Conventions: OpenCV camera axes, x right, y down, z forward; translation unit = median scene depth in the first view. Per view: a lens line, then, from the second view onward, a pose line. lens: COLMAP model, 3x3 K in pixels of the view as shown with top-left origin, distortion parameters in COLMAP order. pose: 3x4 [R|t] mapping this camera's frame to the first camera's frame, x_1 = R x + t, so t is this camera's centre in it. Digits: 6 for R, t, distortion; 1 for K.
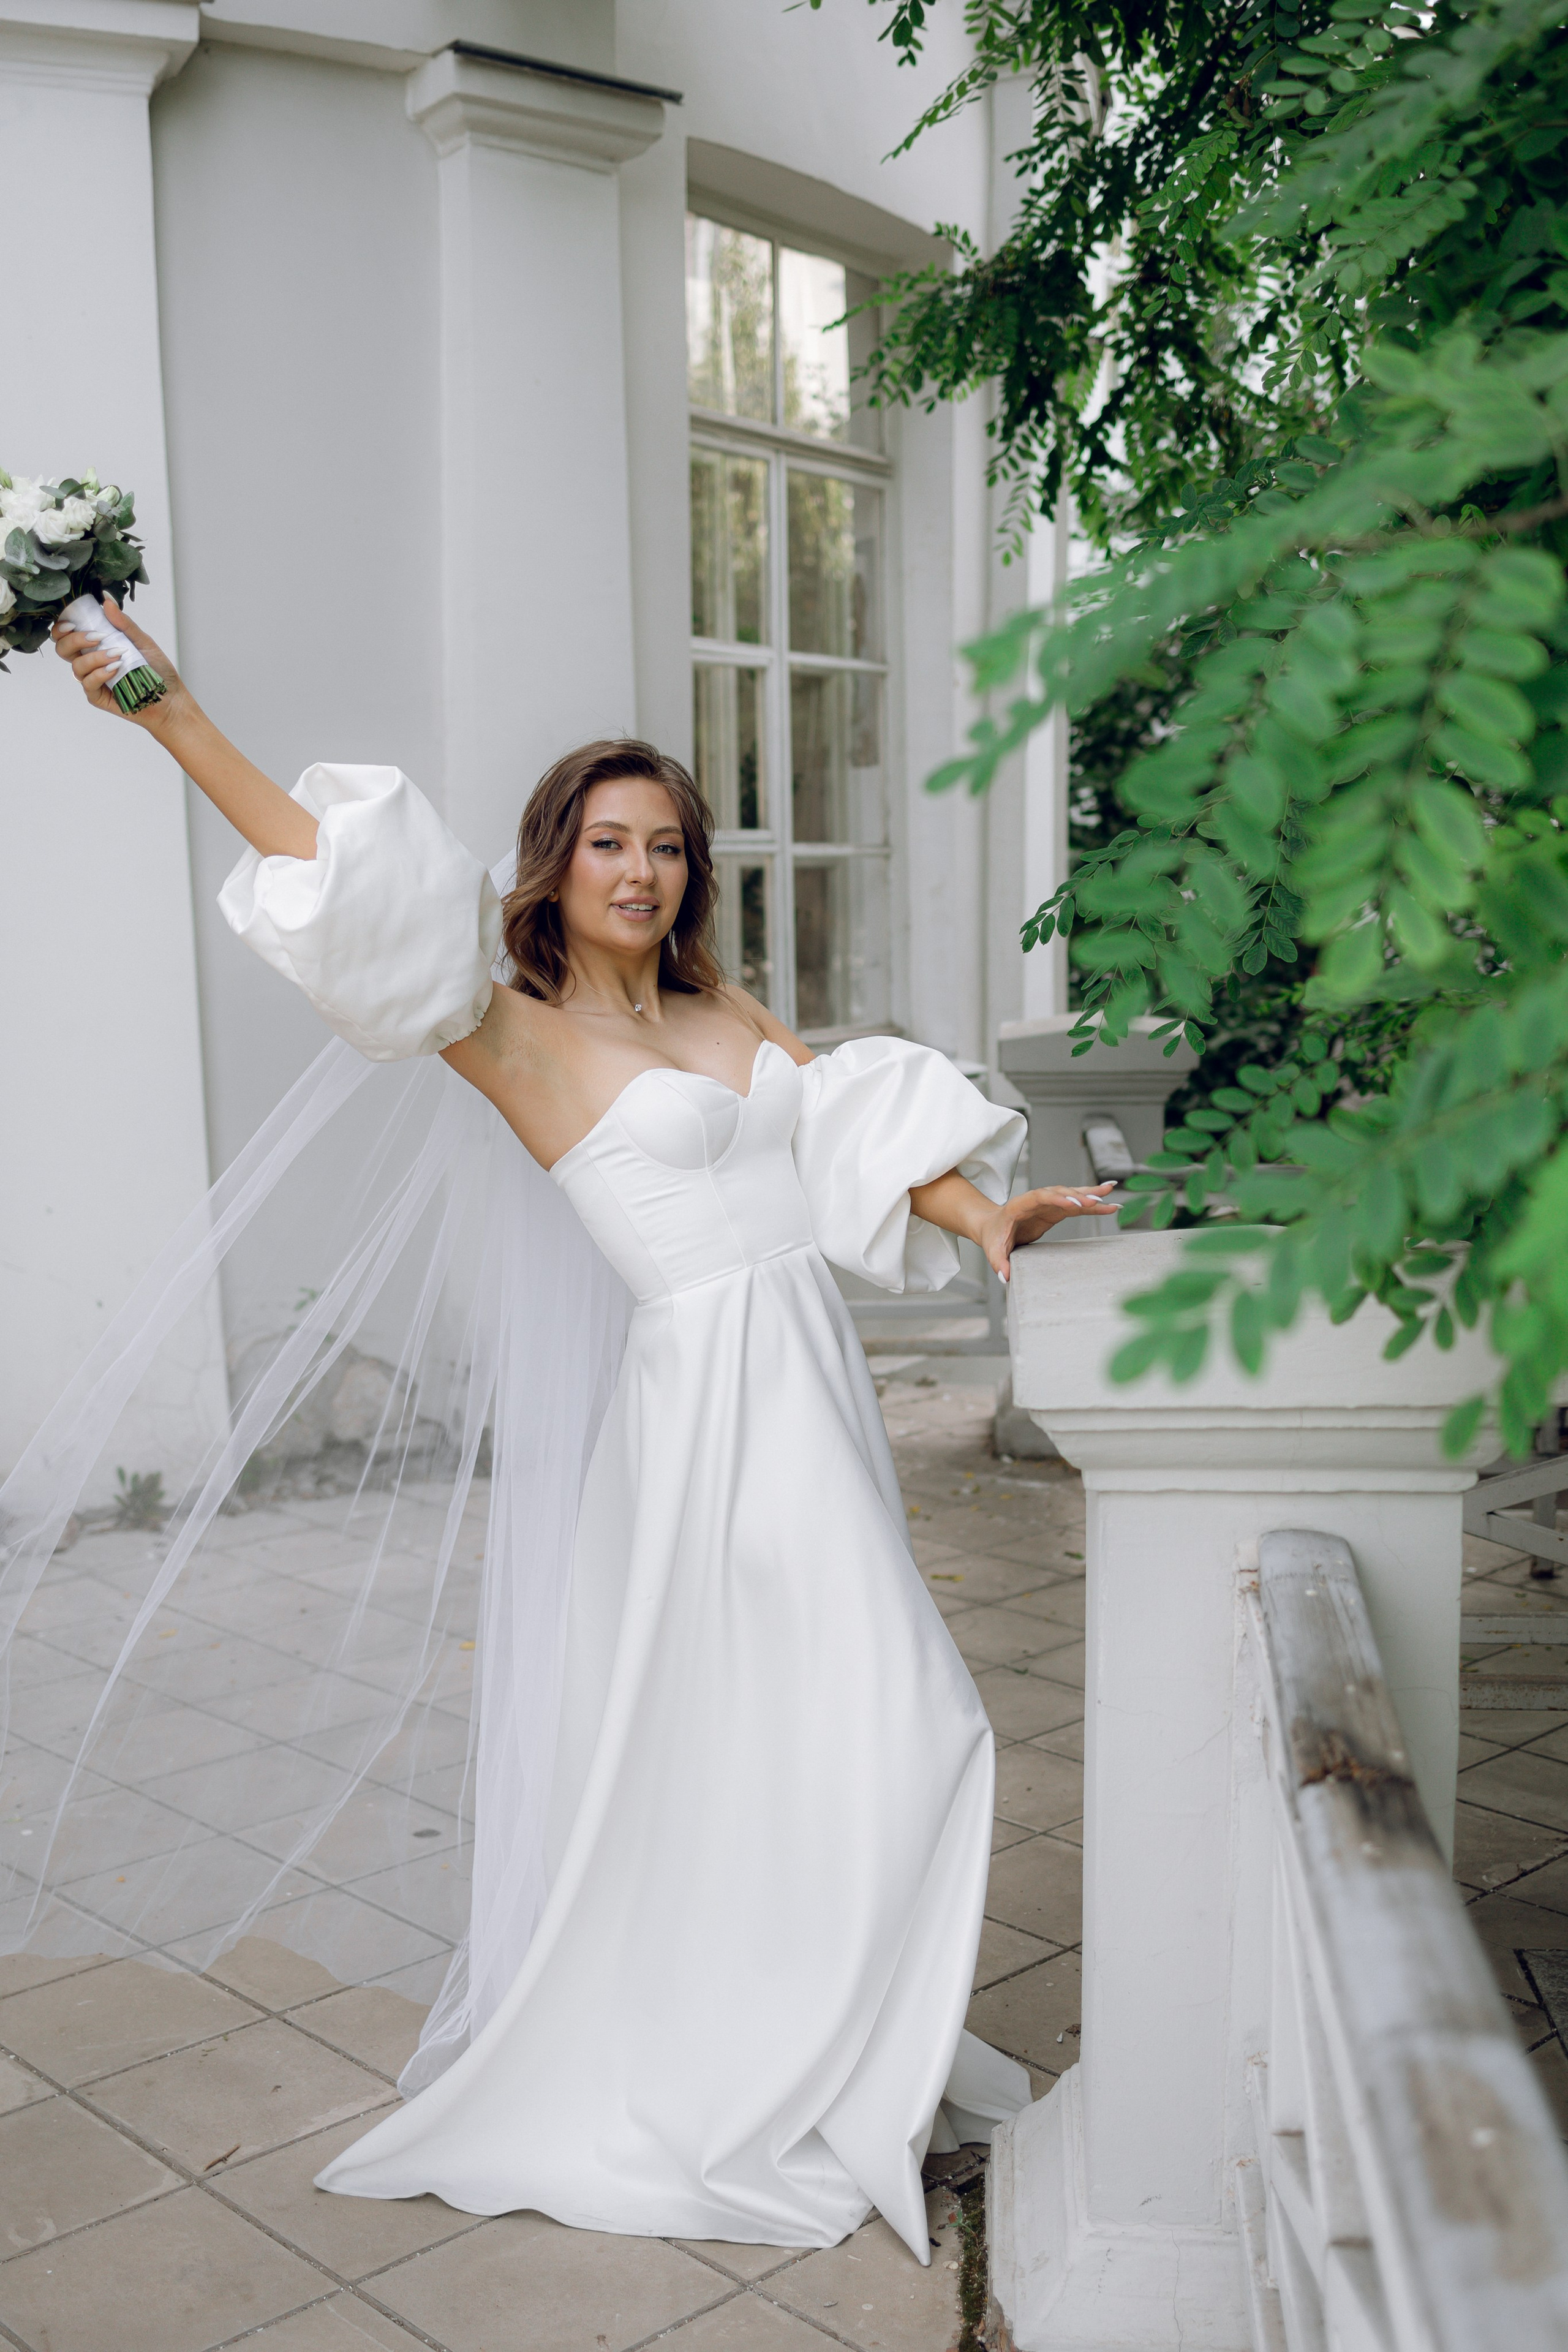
lens RADIAL K [[2393.0, 0, 784.0], [0, 2393.0, 1176.0], [0, 0, 1]] dist [-0.001872, -0.001798]
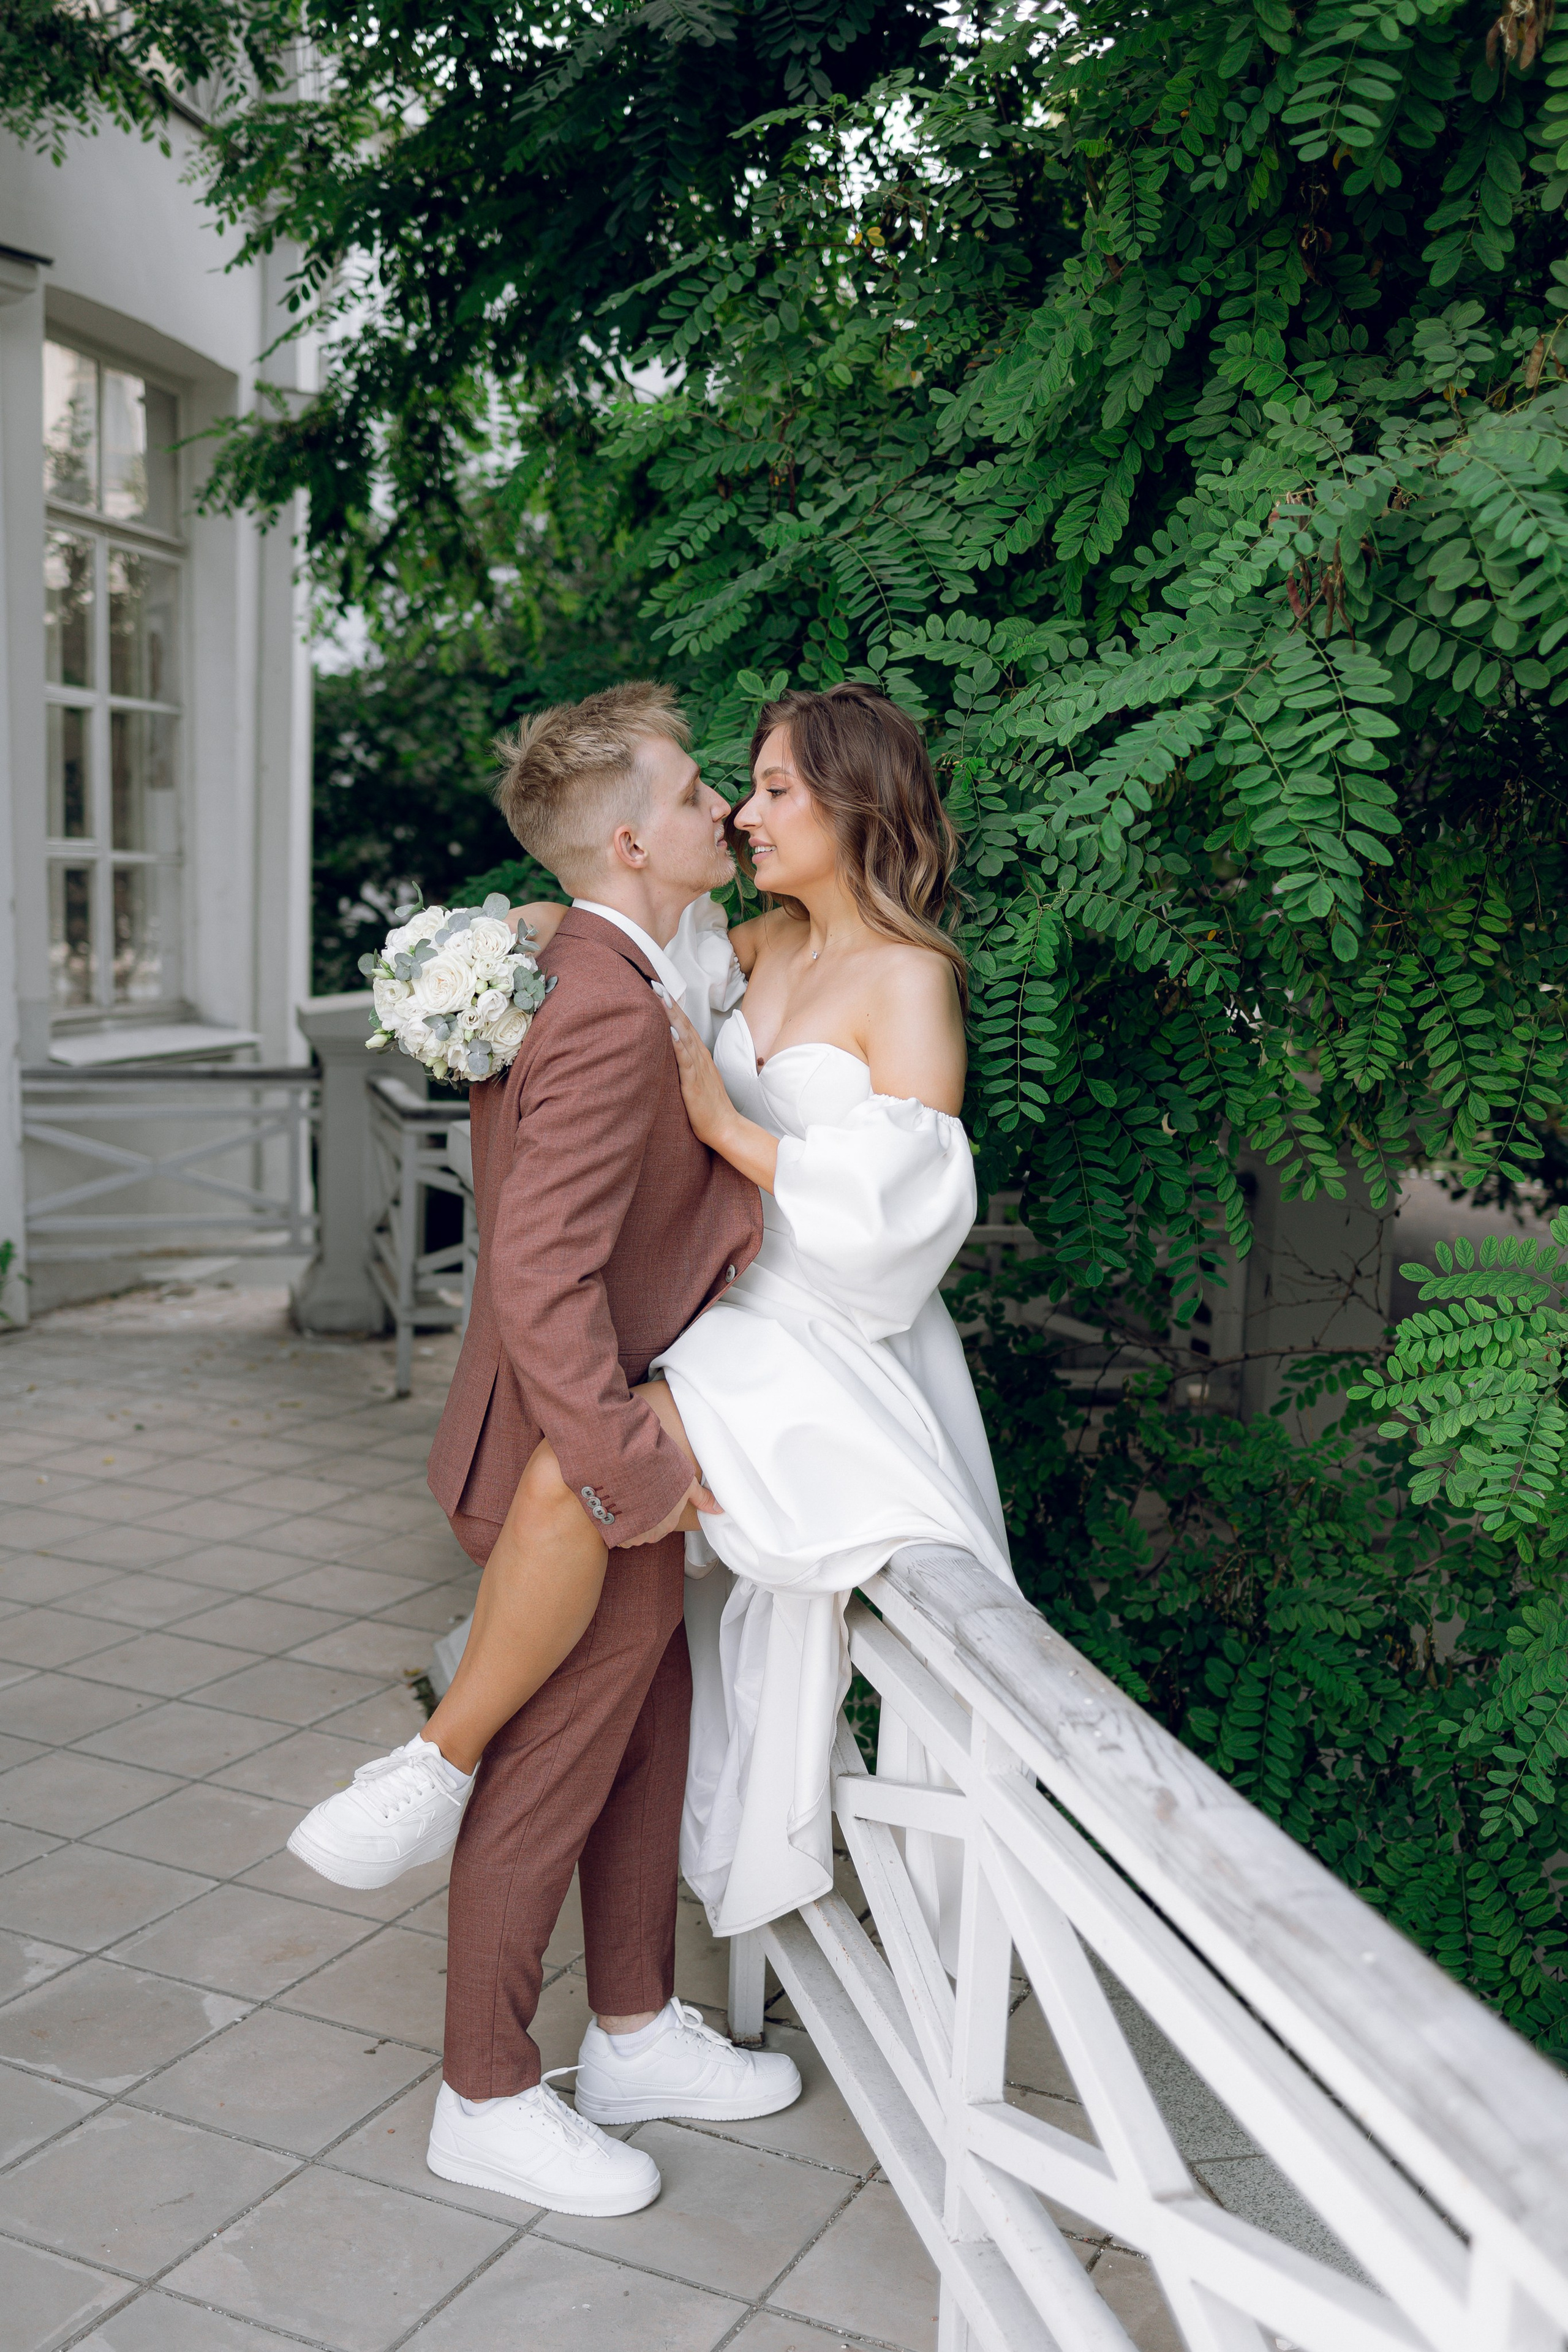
lens RADIAL K [[2393.0, 0, 784.0], [0, 2393.0, 1176.0], [0, 0, 1]] dist [-0.001872, -0.001798]
pose [[0.933247, -0.006539, 0.359177, -0.121467], [0.007389, 0.999972, -0.000994, 0.032631], [-0.359160, 0.003581, 0.933269, -0.279230]]
